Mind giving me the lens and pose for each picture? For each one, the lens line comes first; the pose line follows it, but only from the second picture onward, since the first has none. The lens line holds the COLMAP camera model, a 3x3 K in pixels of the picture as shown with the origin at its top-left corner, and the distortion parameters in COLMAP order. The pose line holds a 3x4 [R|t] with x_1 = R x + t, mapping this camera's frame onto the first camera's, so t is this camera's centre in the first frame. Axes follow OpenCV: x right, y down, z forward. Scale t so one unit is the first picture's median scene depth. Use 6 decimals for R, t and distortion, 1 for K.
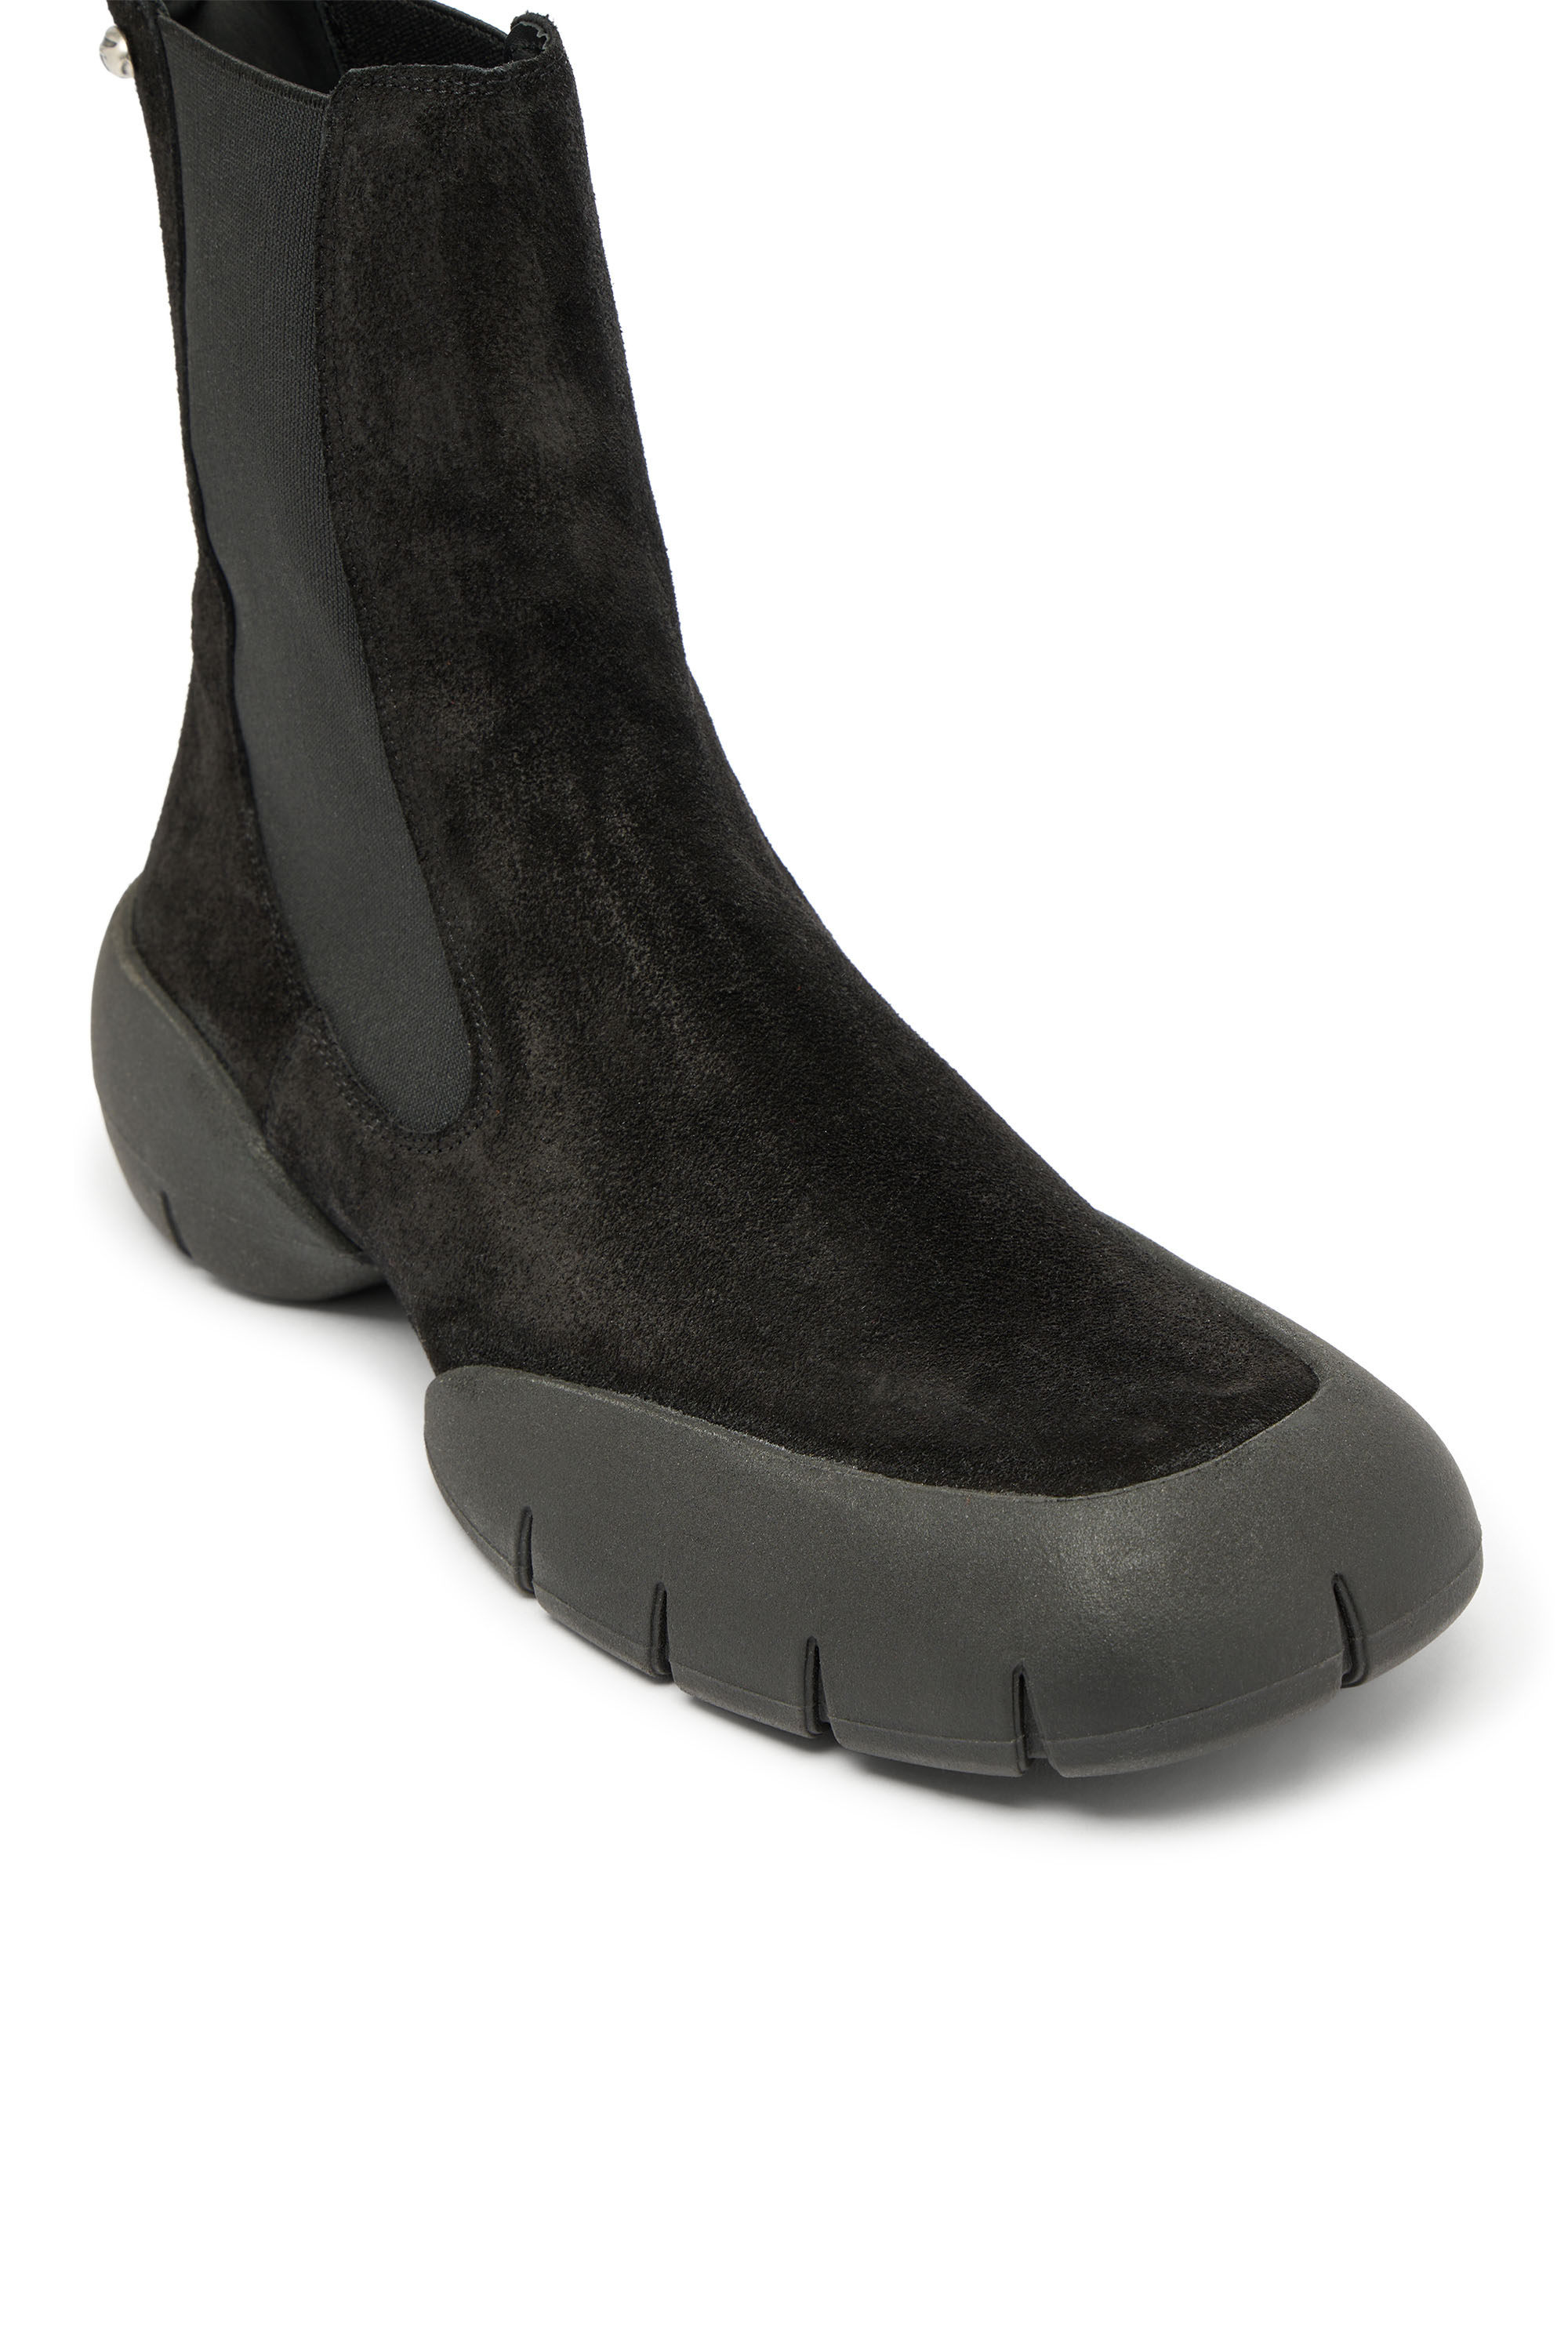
lens RADIAL K [[5356.4, 0, 780.4], [0, 5356.4, 1174.0], [0, 0, 1]] dist [-0.143245, 0.000000]
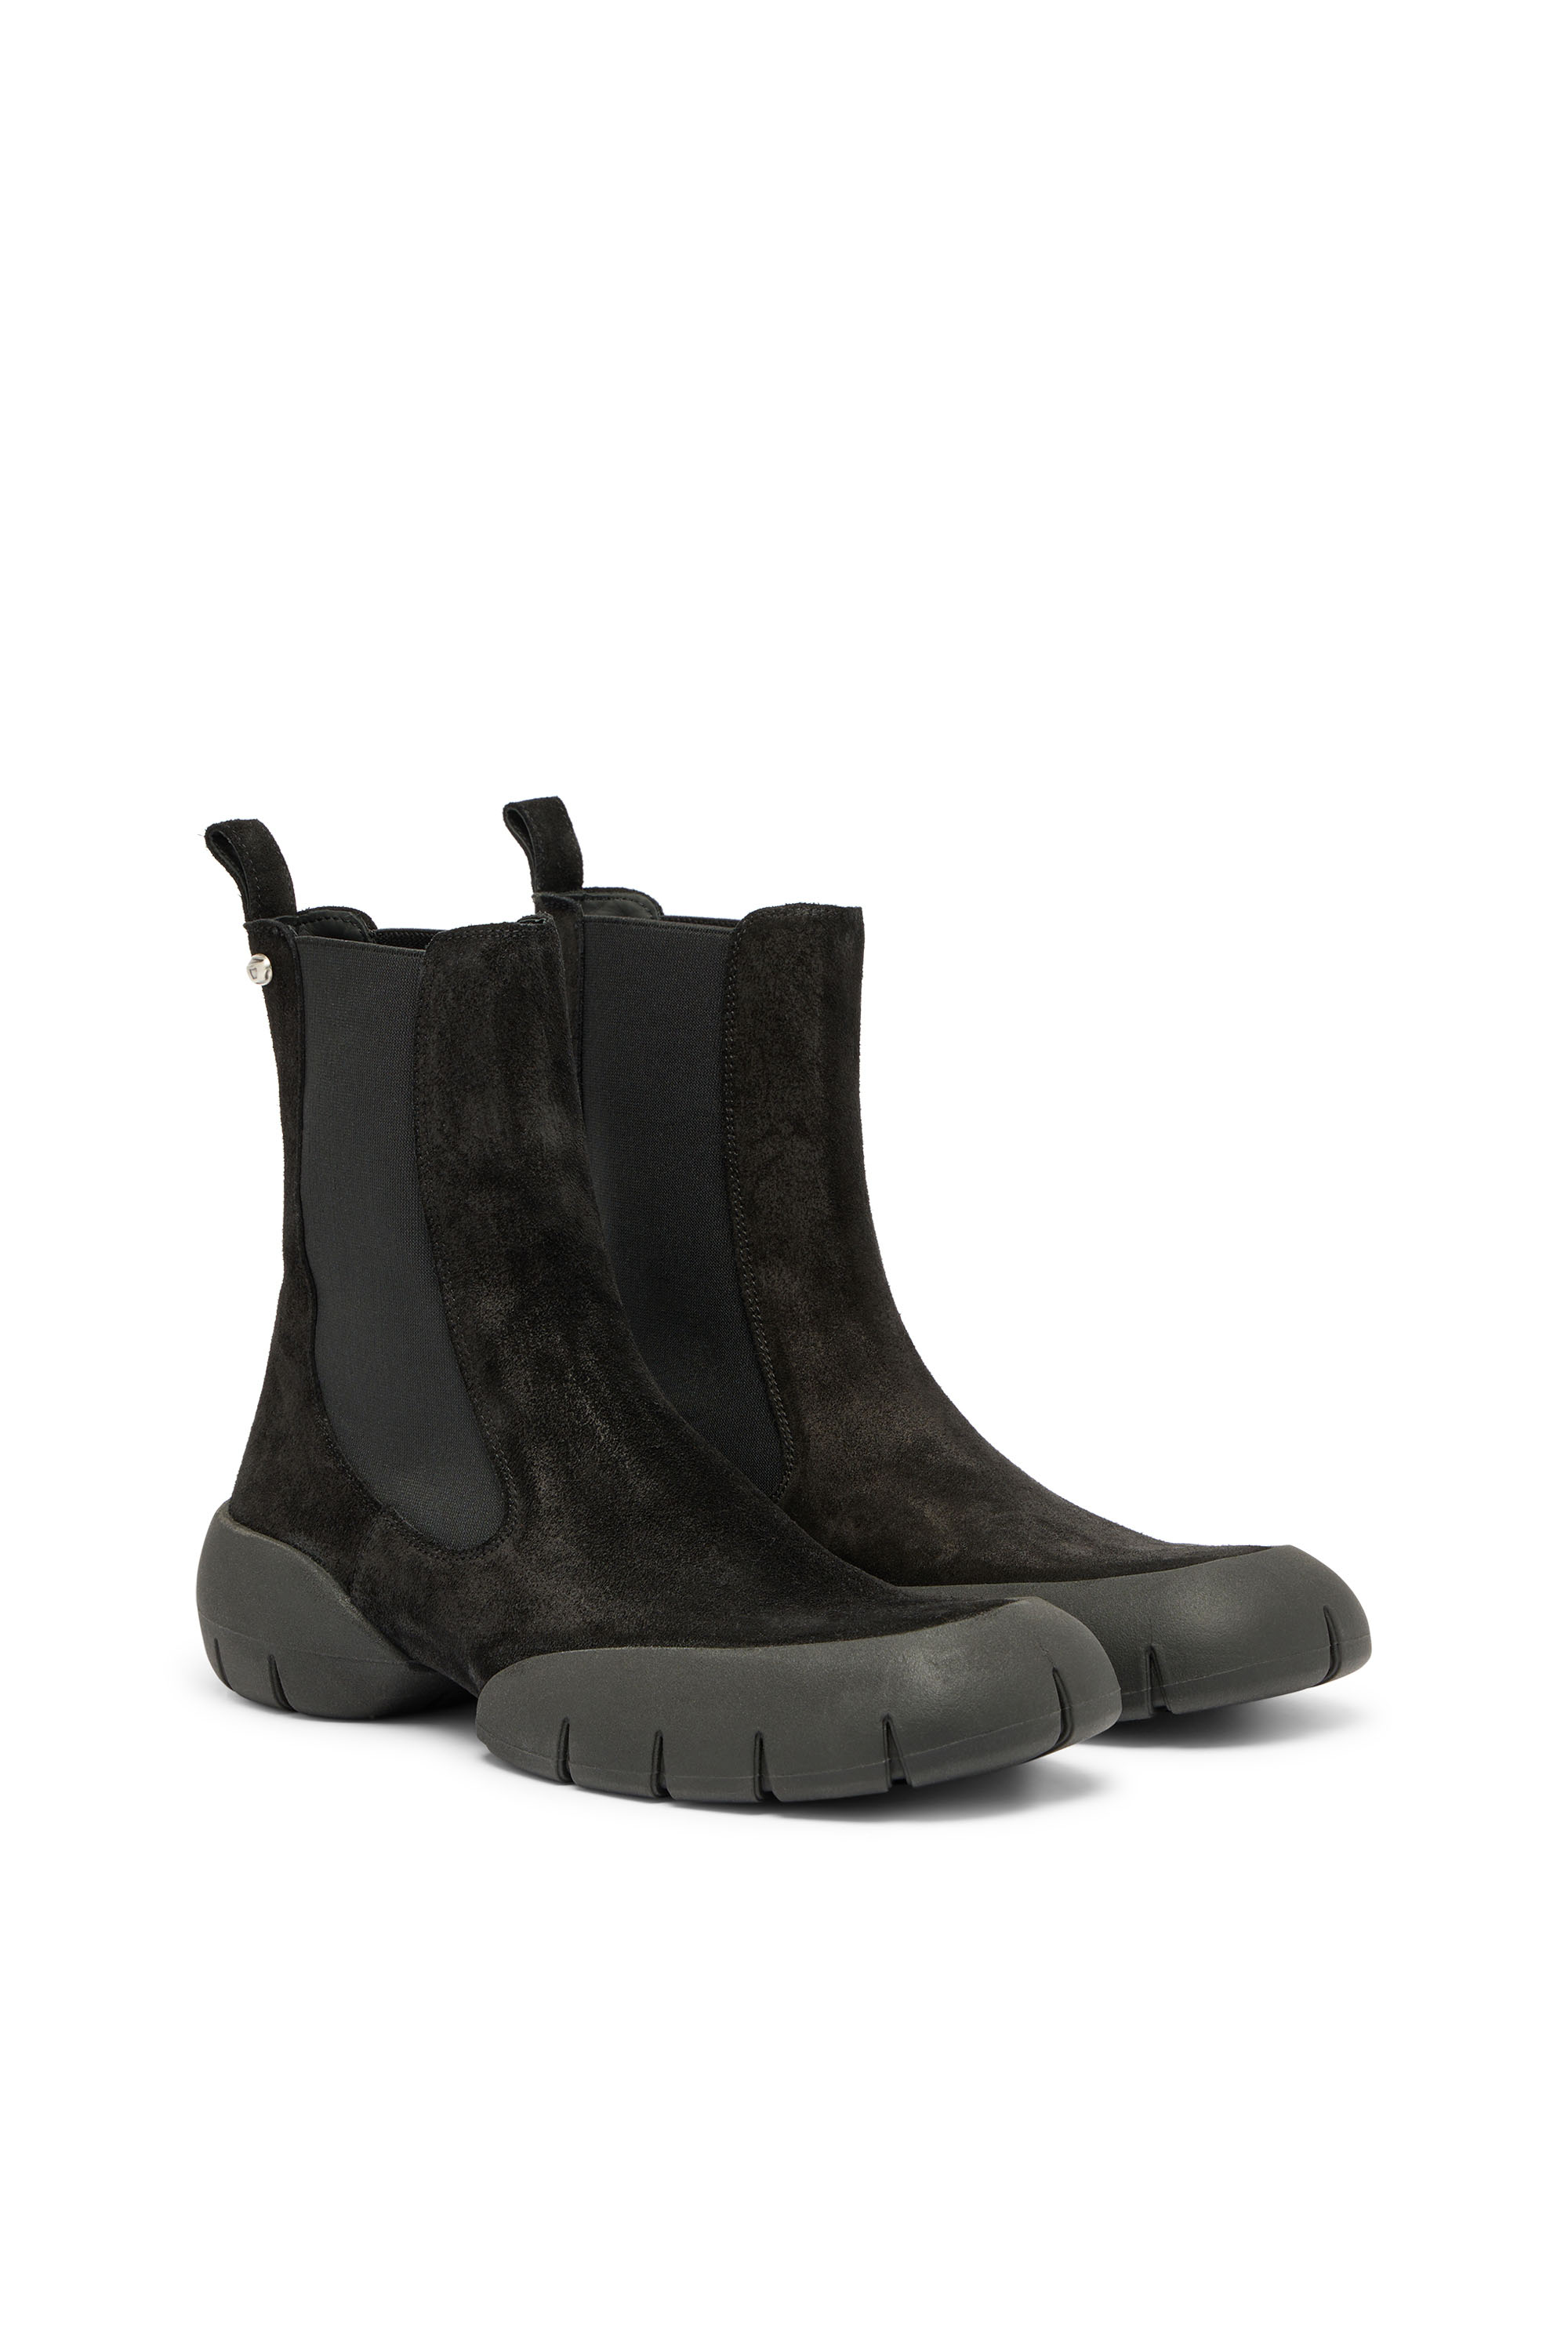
lens RADIAL K [[5468.6, 0, 786.3], [0, 5468.6, 1177.0], [0, 0, 1]] dist [-0.062015, 0.000000]
pose [[0.983300, 0.002755, 0.181972, -0.290937], [0.063395, 0.932077, -0.356670, 0.518958], [-0.170595, 0.362250, 0.916337, -0.664500]]
